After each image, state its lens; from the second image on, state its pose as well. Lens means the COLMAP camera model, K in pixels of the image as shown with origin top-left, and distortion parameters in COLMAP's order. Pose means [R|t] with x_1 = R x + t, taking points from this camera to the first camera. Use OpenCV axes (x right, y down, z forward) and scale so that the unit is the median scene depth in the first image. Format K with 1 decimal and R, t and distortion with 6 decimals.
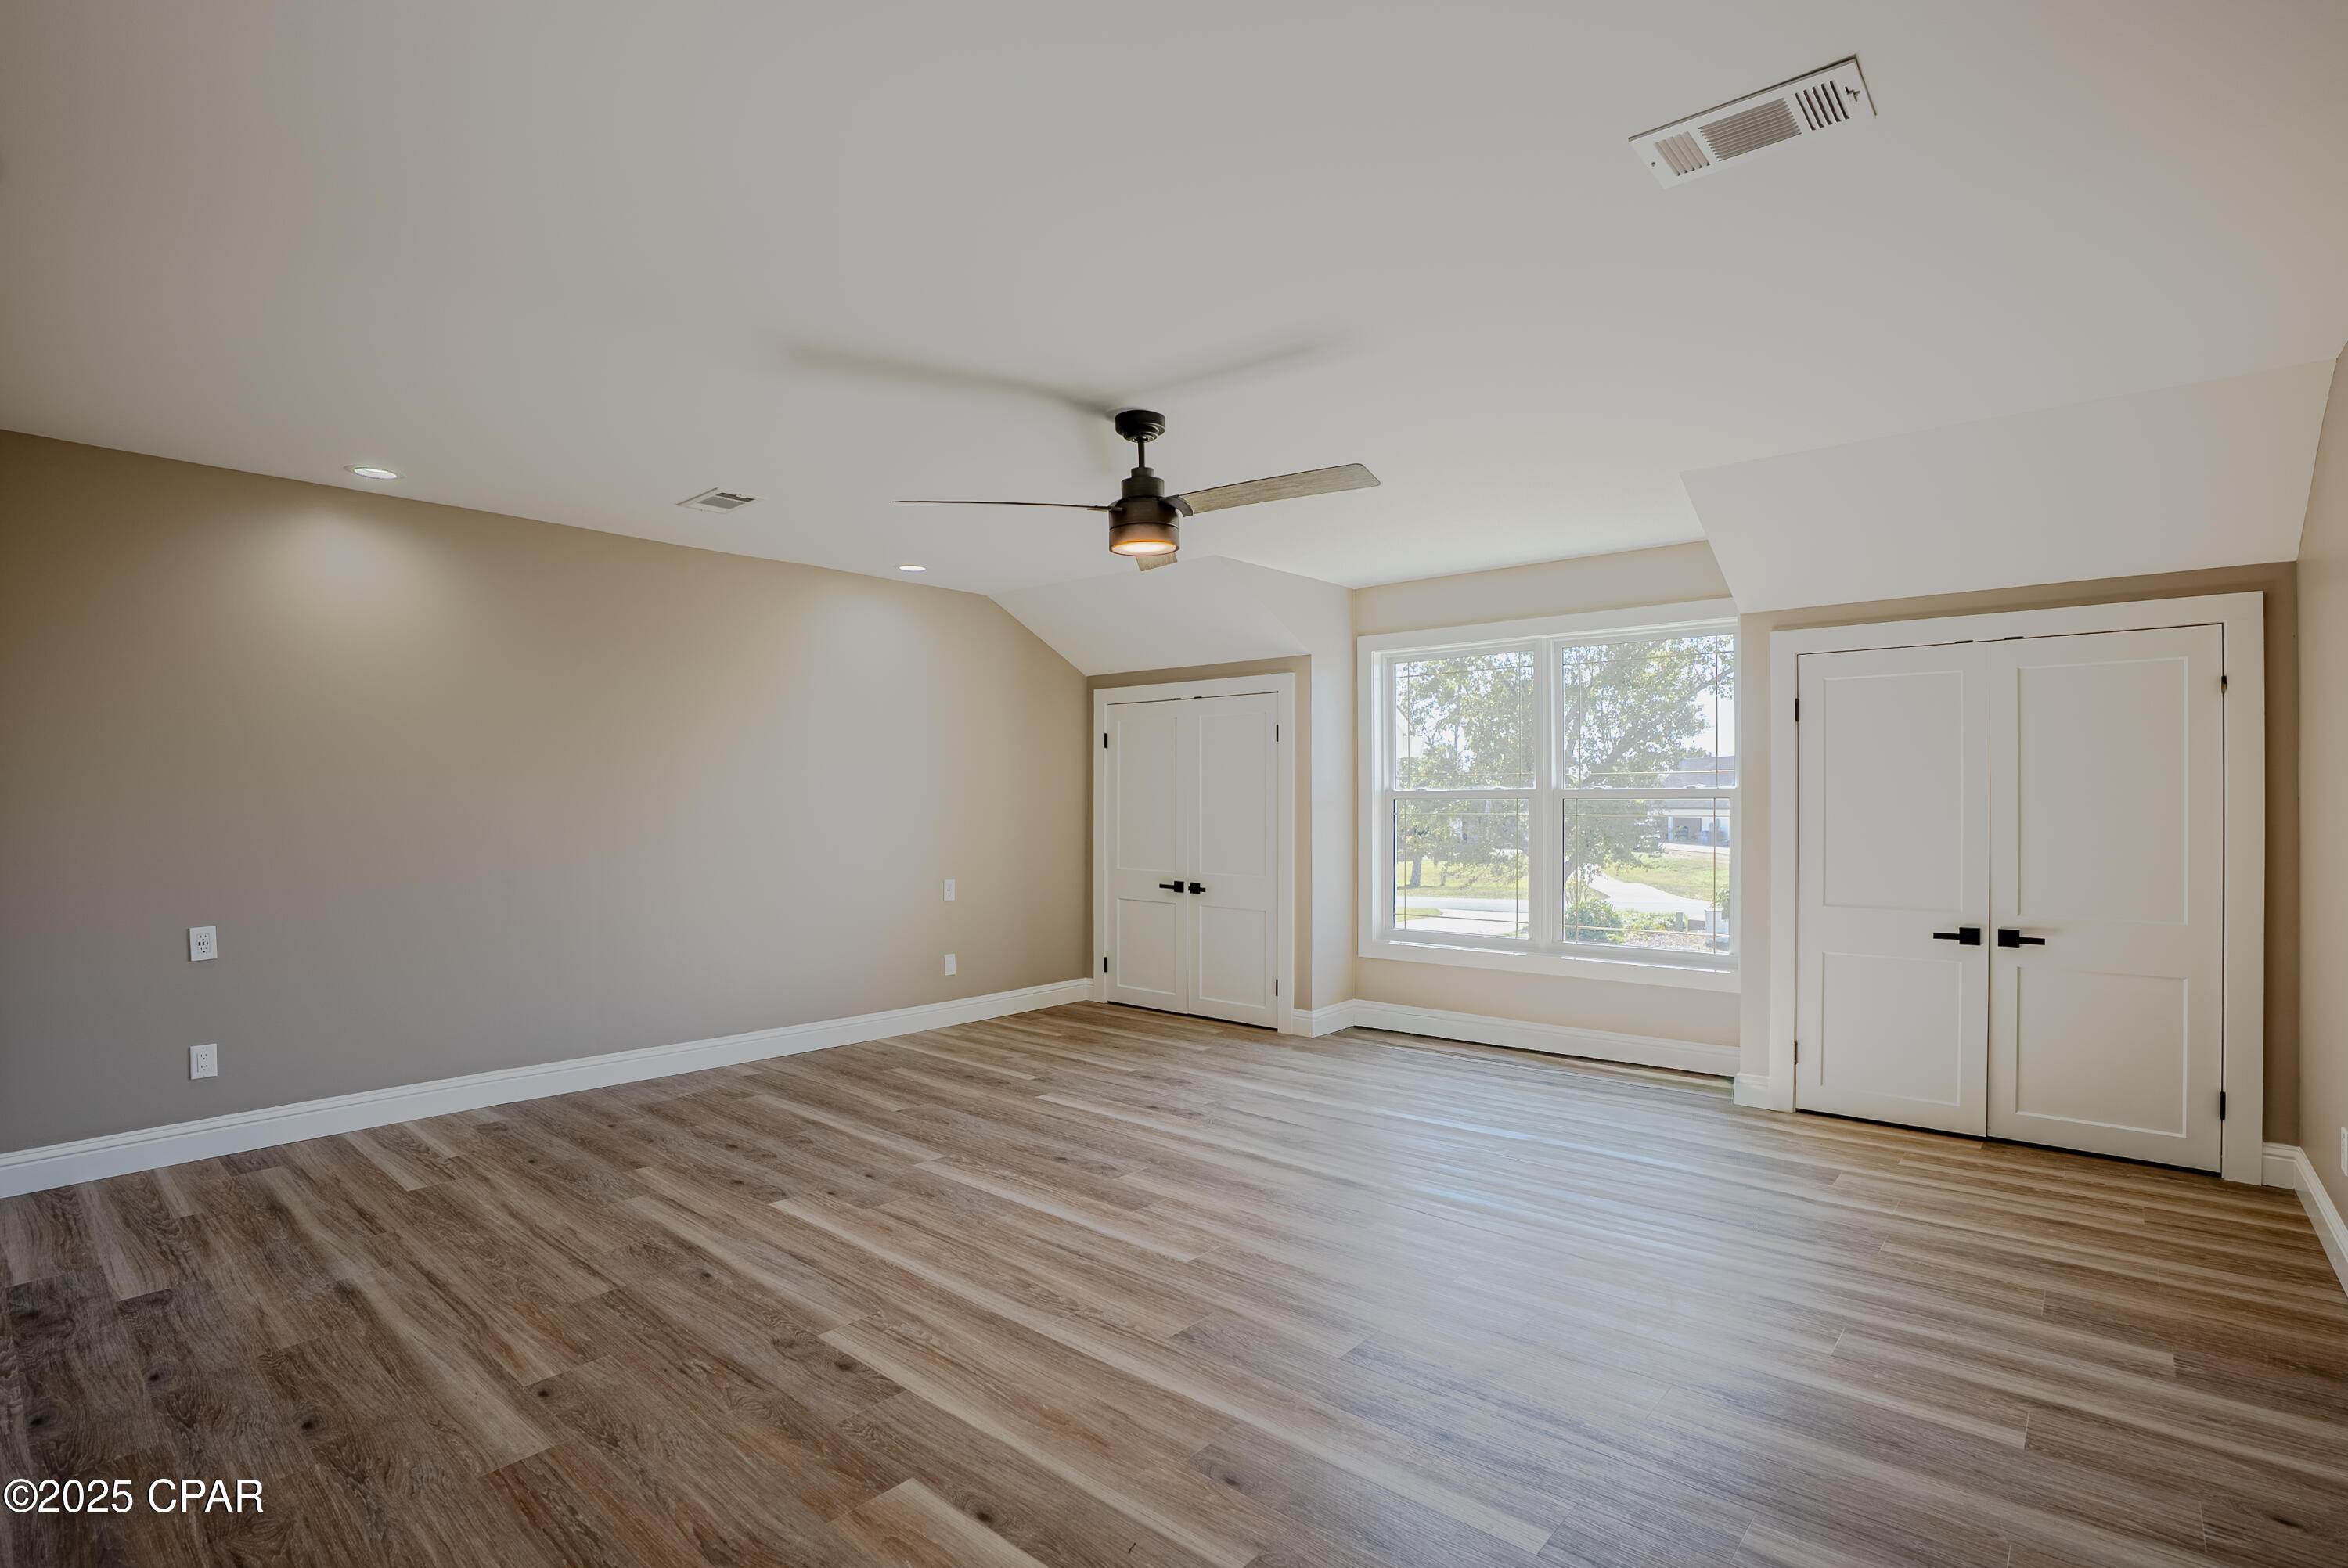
lens RADIAL K [[1116.4, 0, 1175.0], [0, 1116.4, 784.5], [0, 0, 1]] dist [-0.047915, 0.014936]
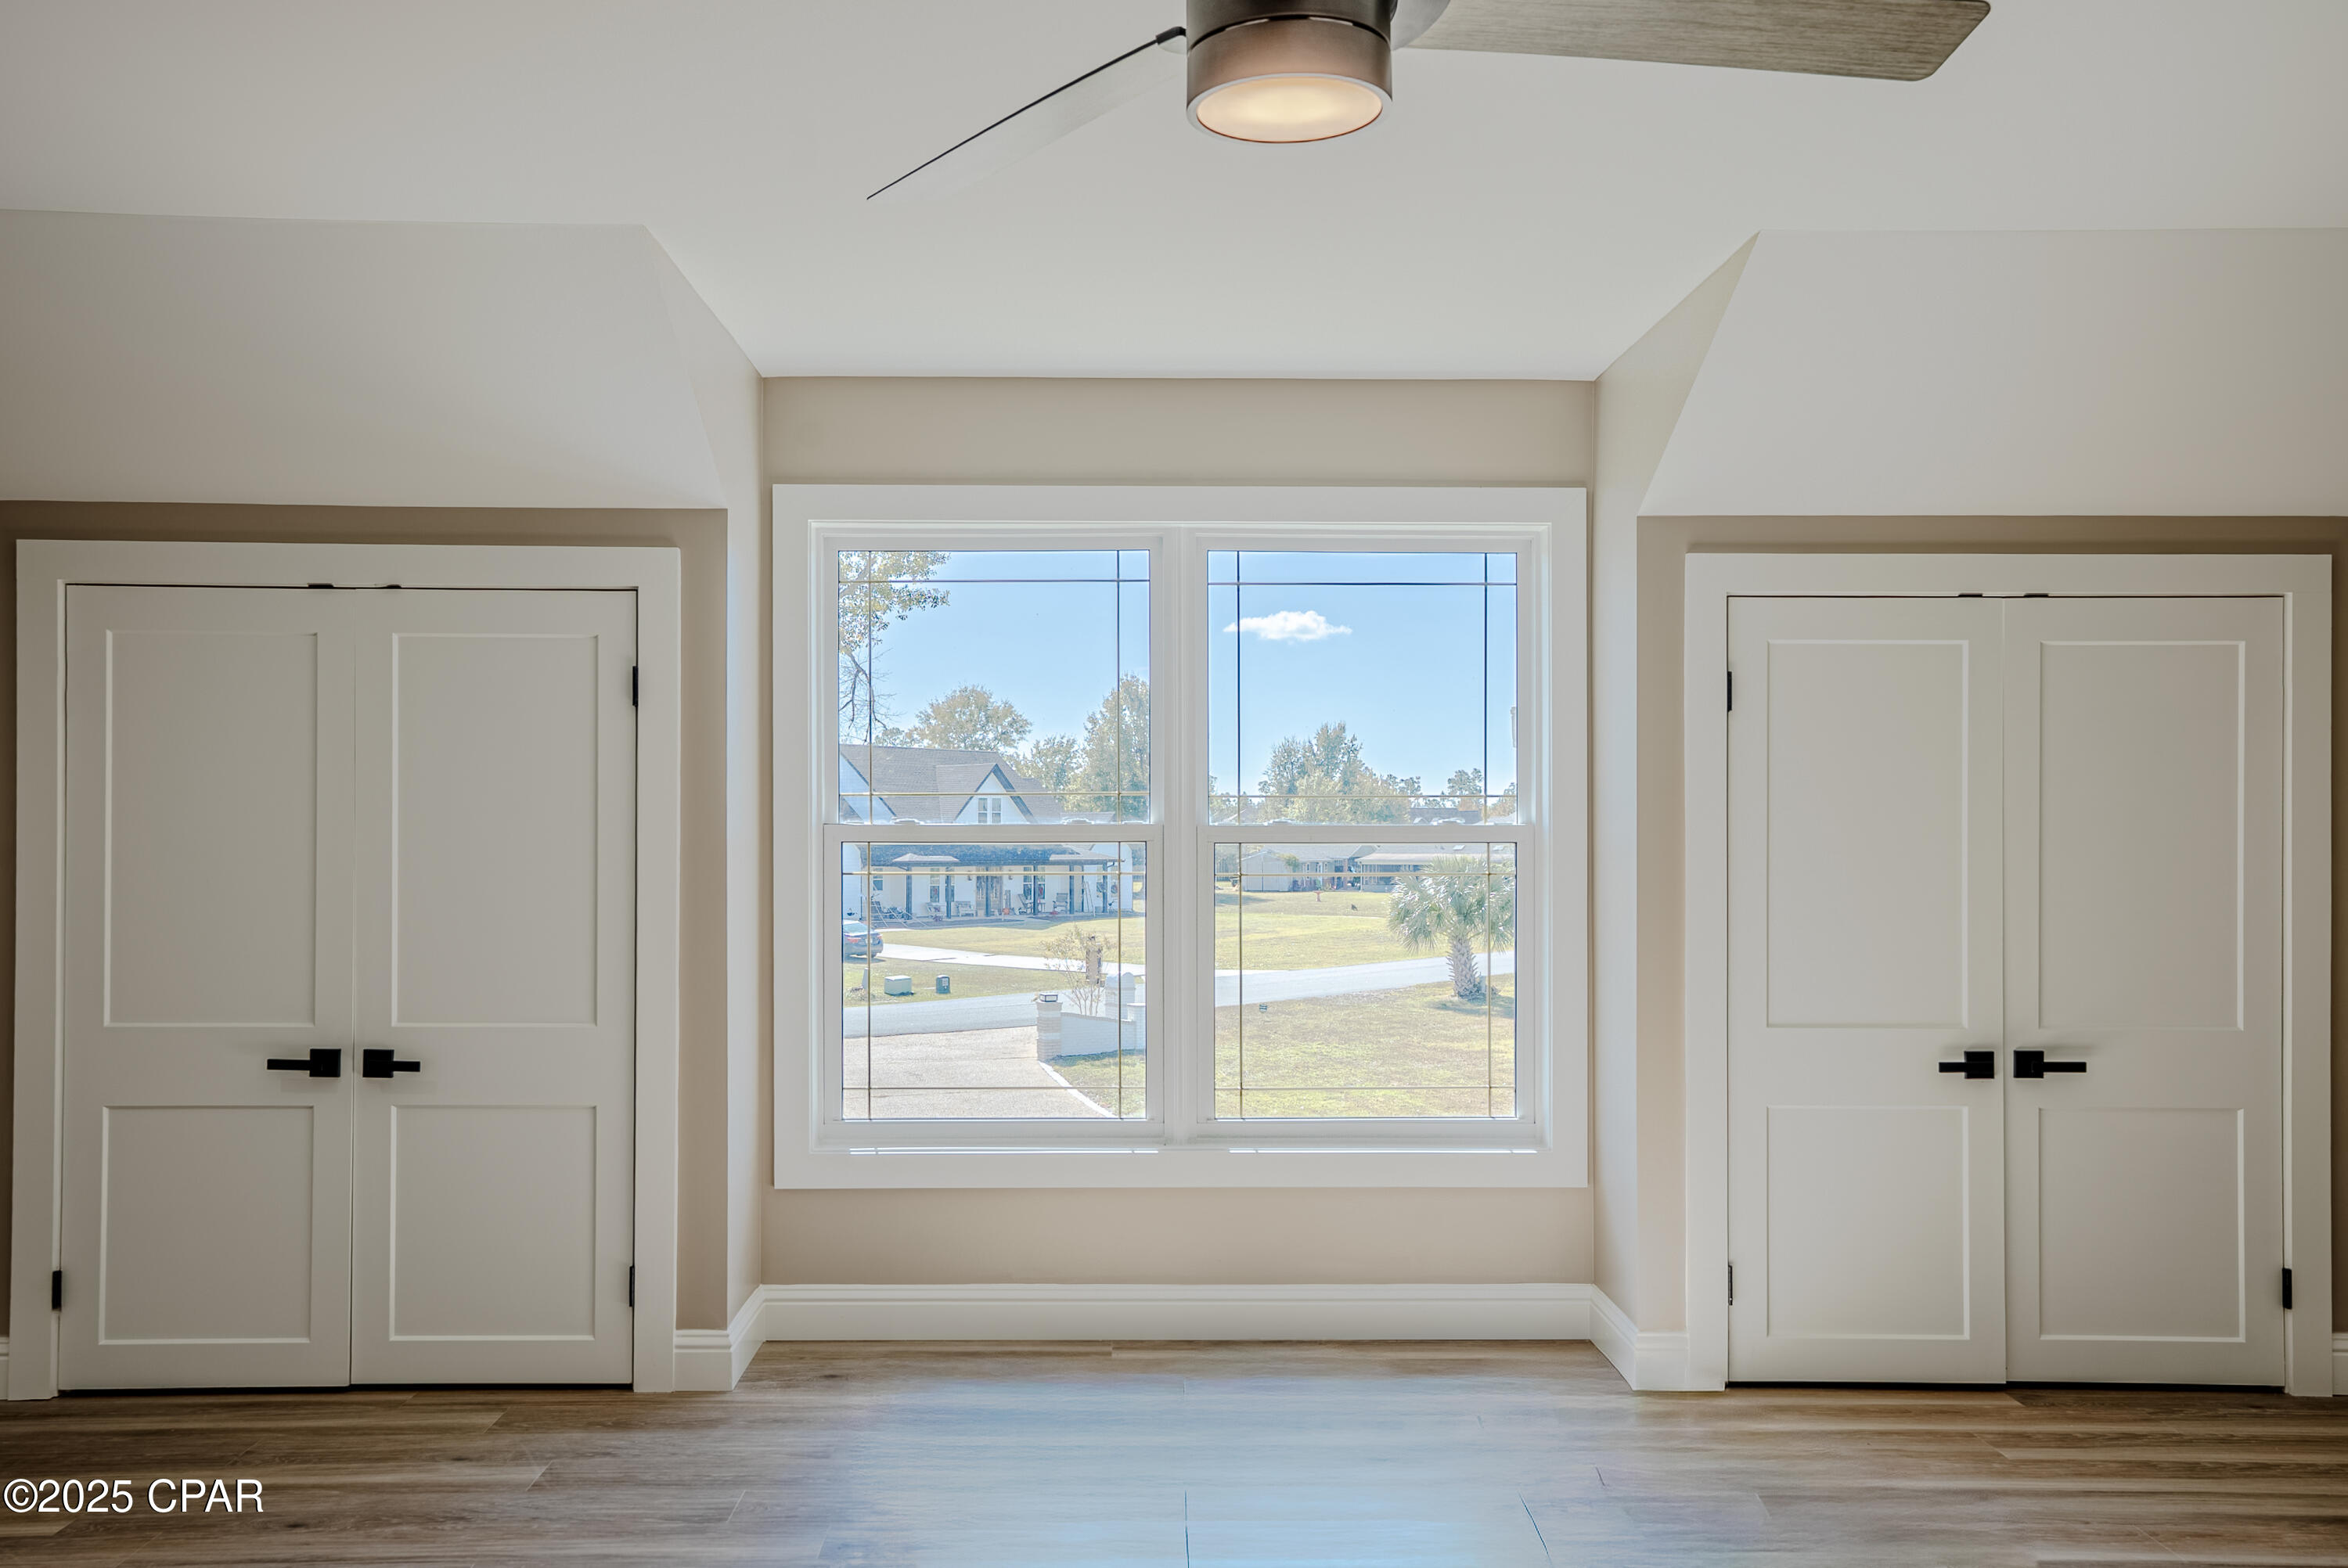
lens RADIAL K [[1982.6, 0, 1171.9], [0, 1982.6, 800.8], [0, 0, 1]] dist [0.035395, 0.014595]
pose [[0.754823, 0.011508, 0.655828, -0.375180], [-0.011771, 0.999923, -0.003998, -0.002665], [-0.655823, -0.004701, 0.754900, 0.435359]]
